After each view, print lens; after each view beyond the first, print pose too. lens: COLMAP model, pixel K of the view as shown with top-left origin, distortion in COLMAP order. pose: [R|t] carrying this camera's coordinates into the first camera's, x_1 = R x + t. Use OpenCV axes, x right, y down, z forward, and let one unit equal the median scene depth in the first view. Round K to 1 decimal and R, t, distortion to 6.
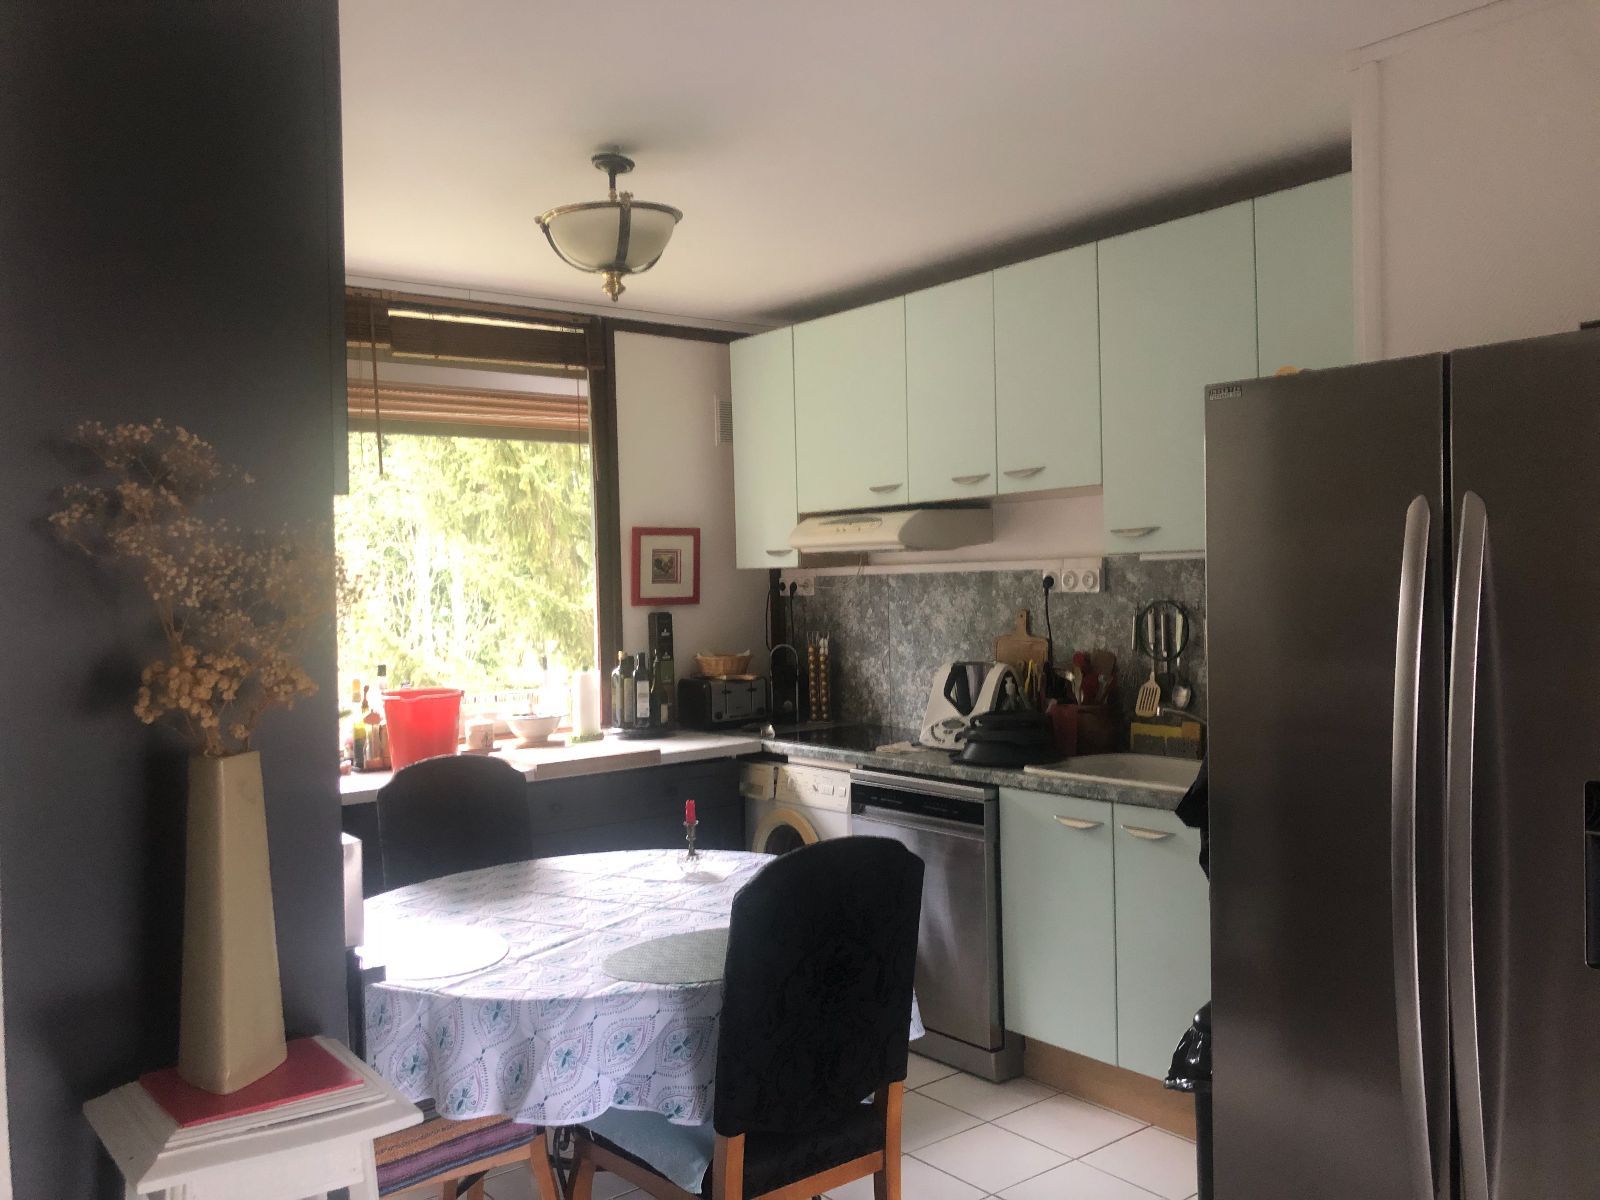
lens RADIAL K [[1299.4, 0, 816.0], [0, 1299.4, 593.3], [0, 0, 1]] dist [0.165024, -0.475950]
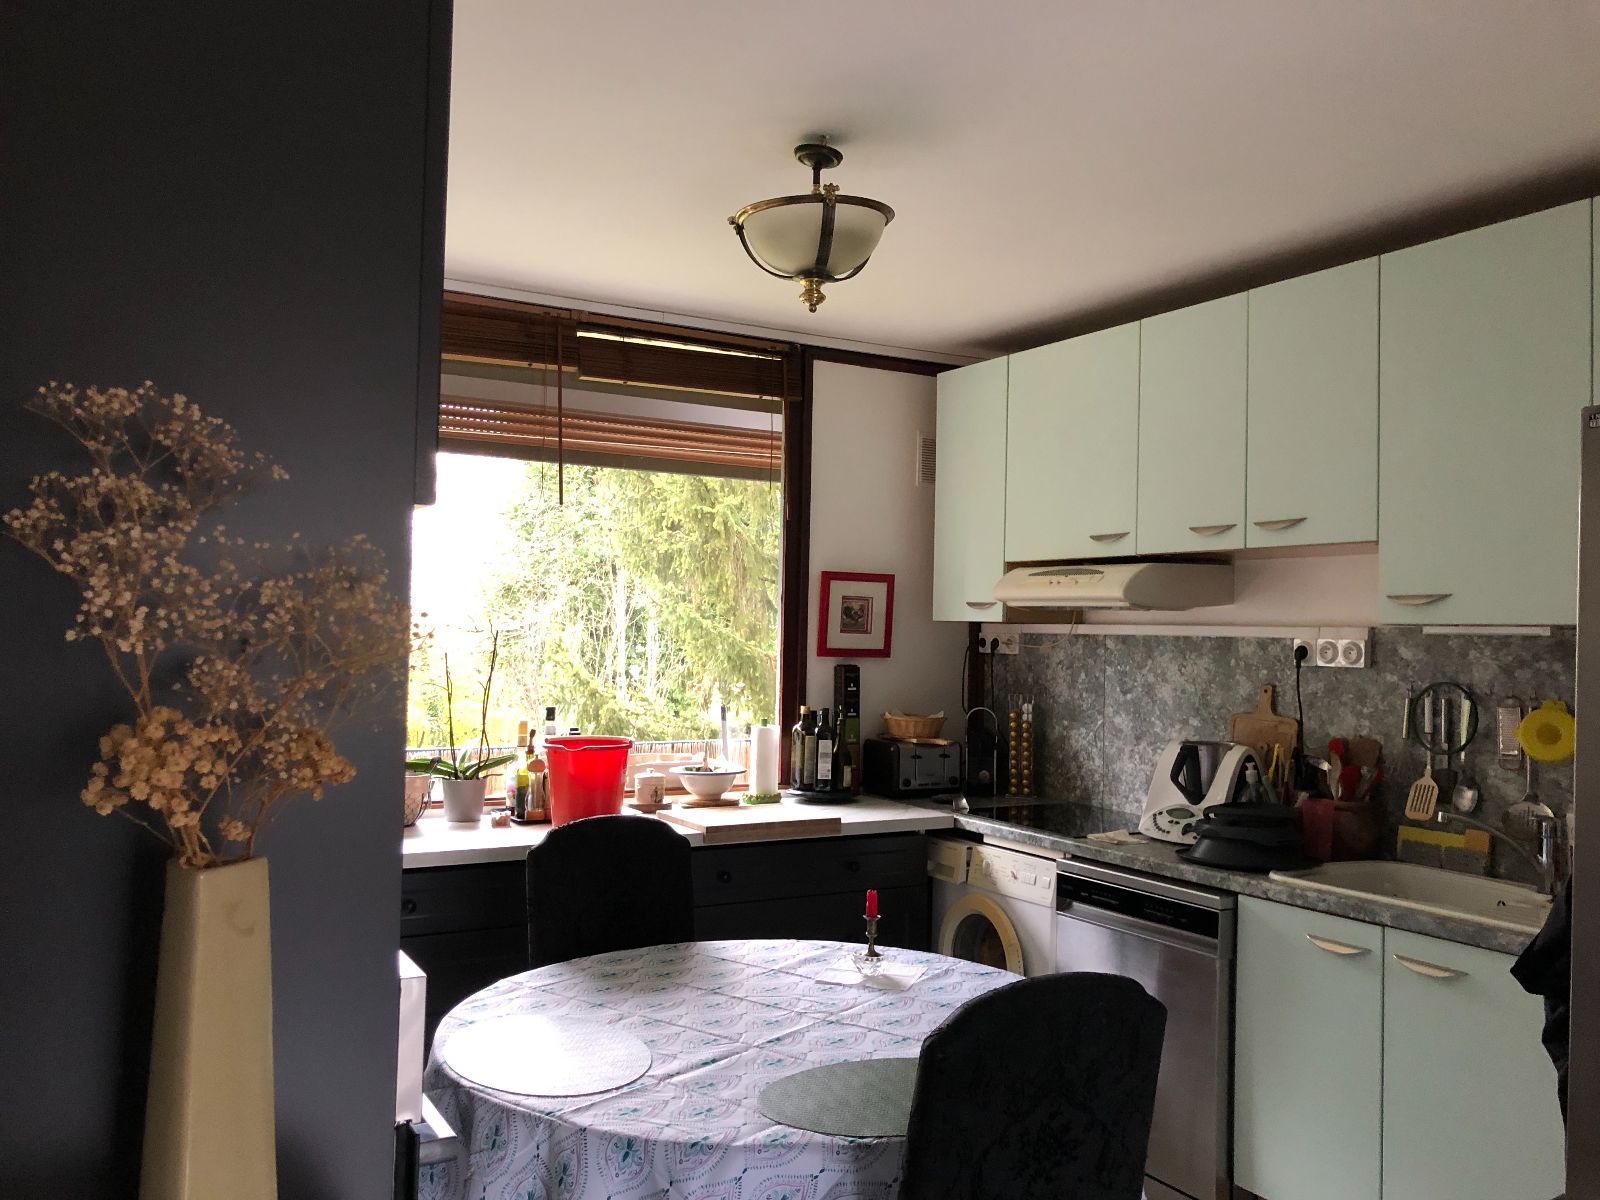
lens RADIAL K [[1299.4, 0, 816.0], [0, 1299.4, 593.3], [0, 0, 1]] dist [0.165024, -0.475950]
pose [[0.988351, 0.040563, -0.146690, -0.011301], [-0.046113, 0.998336, -0.034634, -0.003387], [0.145041, 0.040995, 0.988576, 0.107867]]
